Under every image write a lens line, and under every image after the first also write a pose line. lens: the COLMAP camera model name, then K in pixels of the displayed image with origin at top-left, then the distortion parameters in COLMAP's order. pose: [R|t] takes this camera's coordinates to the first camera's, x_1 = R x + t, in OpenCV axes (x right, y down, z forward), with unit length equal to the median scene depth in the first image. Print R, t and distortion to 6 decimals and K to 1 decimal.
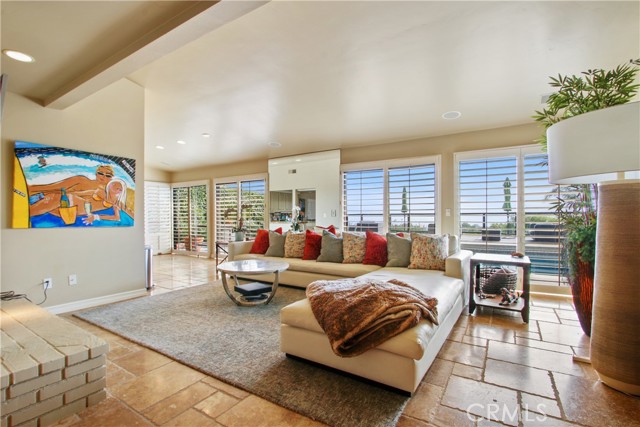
lens RADIAL K [[297.8, 0, 319.6], [0, 297.8, 215.3], [0, 0, 1]] dist [-0.012465, -0.000112]
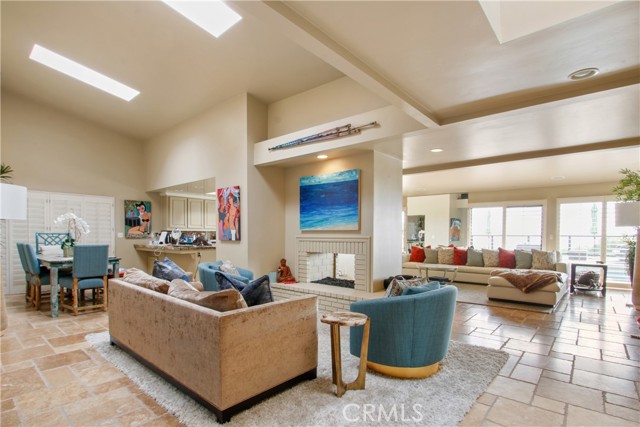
lens RADIAL K [[320.1, 0, 325.2], [0, 320.1, 239.5], [0, 0, 1]] dist [-0.003642, -0.000174]
pose [[0.990908, 0.013395, -0.133871, -0.501829], [-0.011054, 0.999773, 0.018215, -0.014104], [0.134085, -0.016569, 0.990831, -0.785982]]
